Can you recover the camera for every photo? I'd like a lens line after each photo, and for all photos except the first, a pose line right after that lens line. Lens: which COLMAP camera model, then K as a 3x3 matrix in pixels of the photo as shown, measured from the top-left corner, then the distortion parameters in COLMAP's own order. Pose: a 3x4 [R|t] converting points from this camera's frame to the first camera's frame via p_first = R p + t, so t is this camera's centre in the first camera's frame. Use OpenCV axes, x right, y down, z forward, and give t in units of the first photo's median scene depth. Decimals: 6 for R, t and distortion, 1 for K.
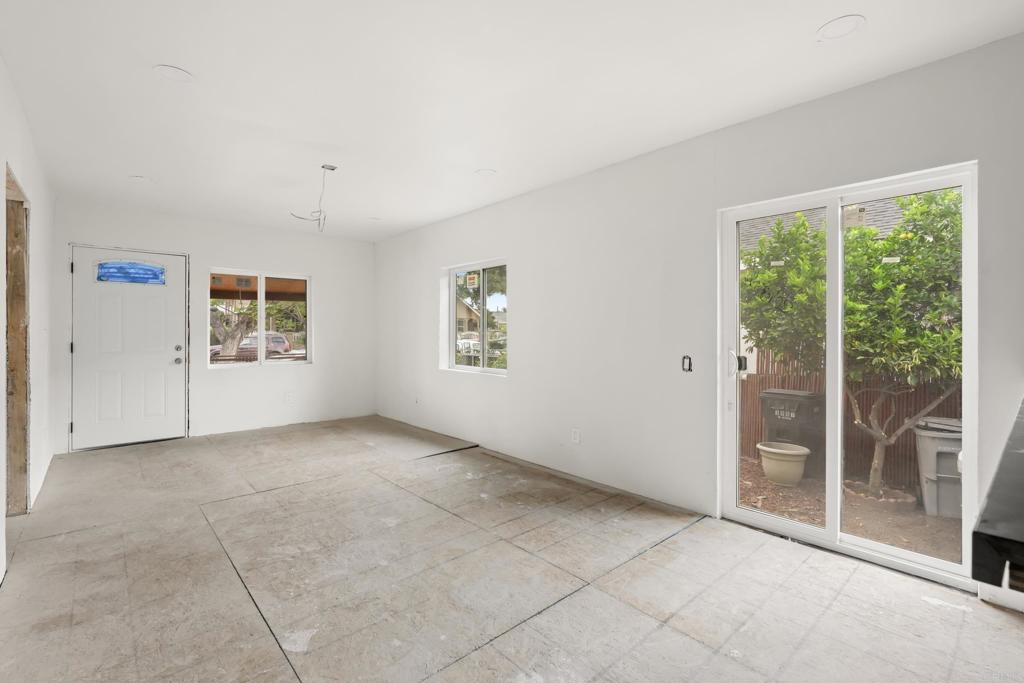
lens RADIAL K [[454.2, 0, 516.4], [0, 454.2, 333.0], [0, 0, 1]] dist [0.007398, 0.000211]
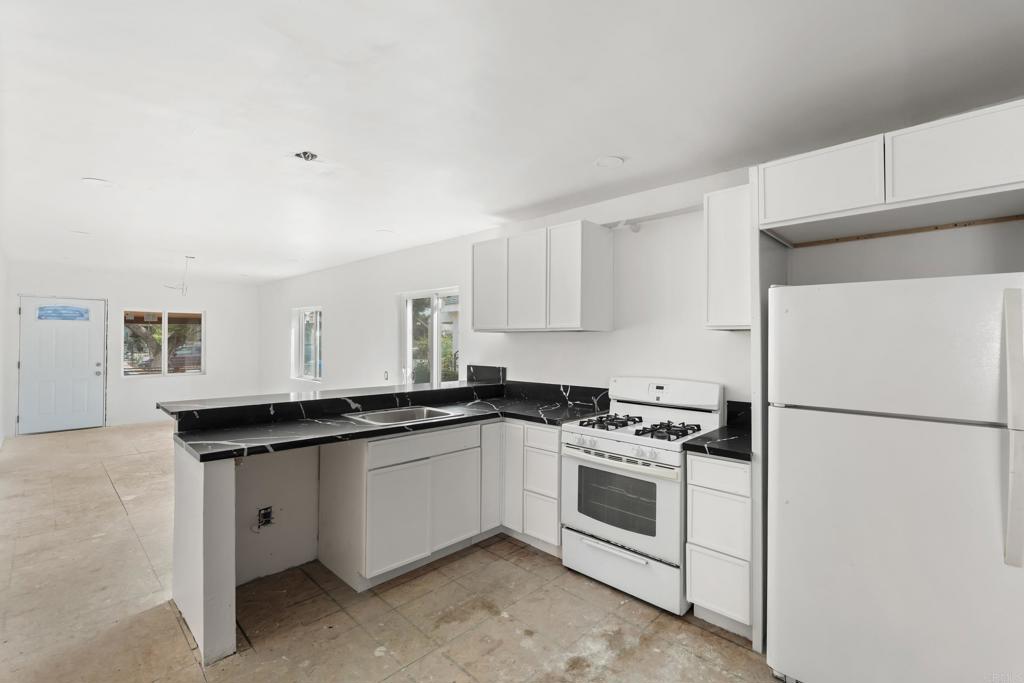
lens RADIAL K [[454.2, 0, 521.7], [0, 454.2, 337.4], [0, 0, 1]] dist [0.007398, 0.000211]
pose [[0.997489, 0.004653, 0.070666, 0.566711], [-0.004124, 0.999962, -0.007628, -0.055072], [-0.070699, 0.007317, 0.997471, -0.618323]]
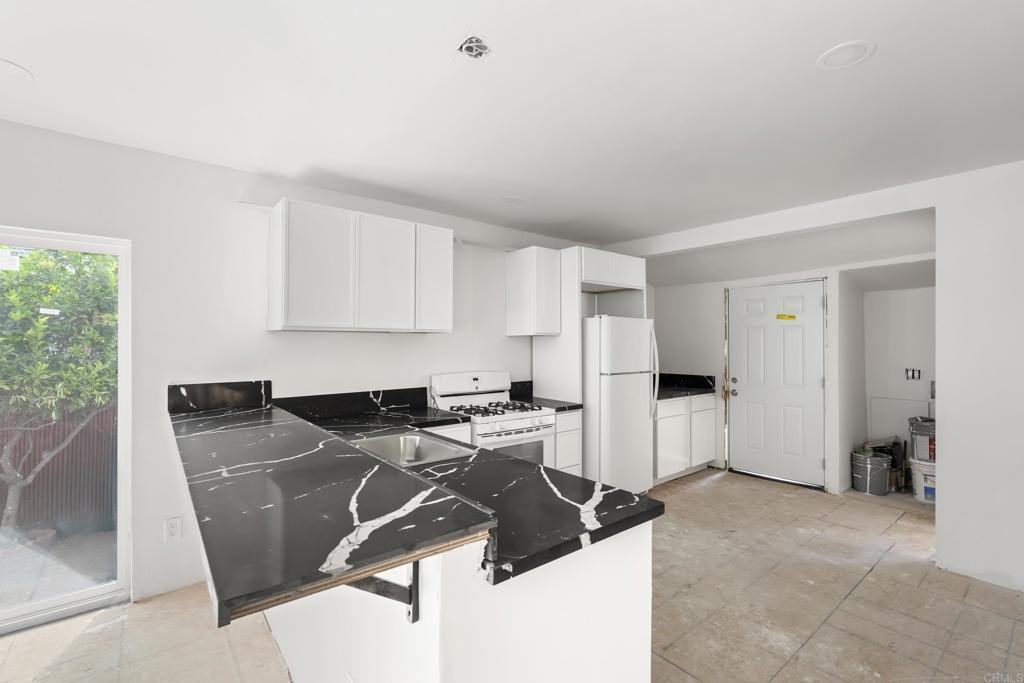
lens RADIAL K [[454.2, 0, 509.7], [0, 454.2, 345.2], [0, 0, 1]] dist [0.007398, 0.000211]
pose [[0.046064, -0.007174, 0.998913, -0.075006], [-0.004044, 0.999965, 0.007368, -0.057426], [-0.998930, -0.004379, 0.046033, -0.024835]]
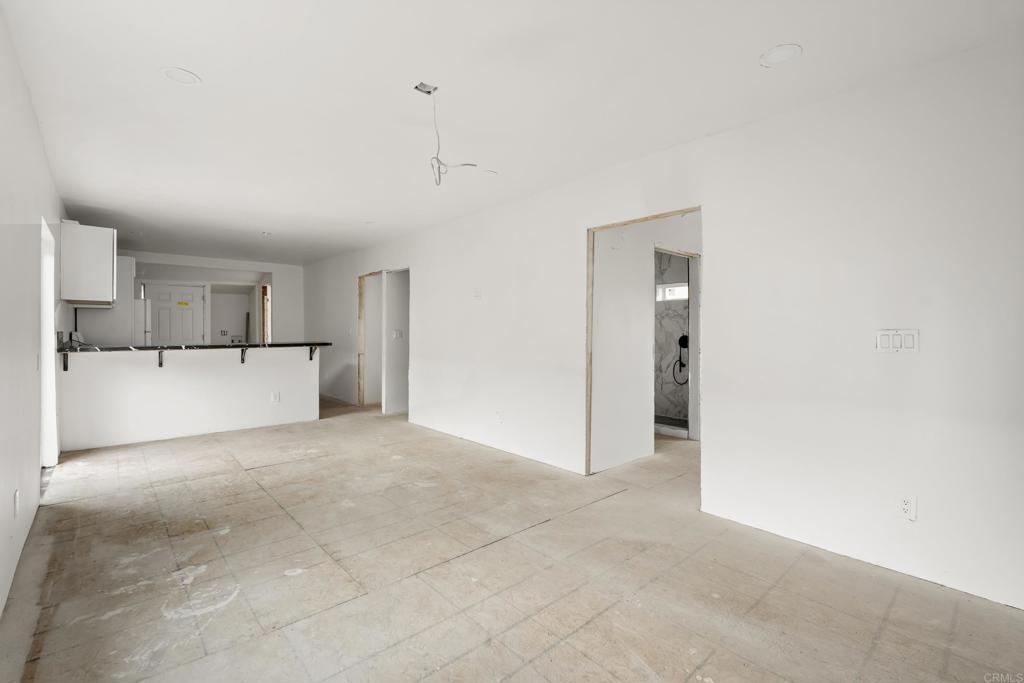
lens RADIAL K [[454.2, 0, 528.0], [0, 454.2, 331.9], [0, 0, 1]] dist [0.007398, 0.000211]
pose [[-0.999782, -0.003420, -0.020618, -0.488517], [-0.003535, 0.999978, 0.005545, -0.007269], [0.020599, 0.005616, -0.999772, 1.492148]]
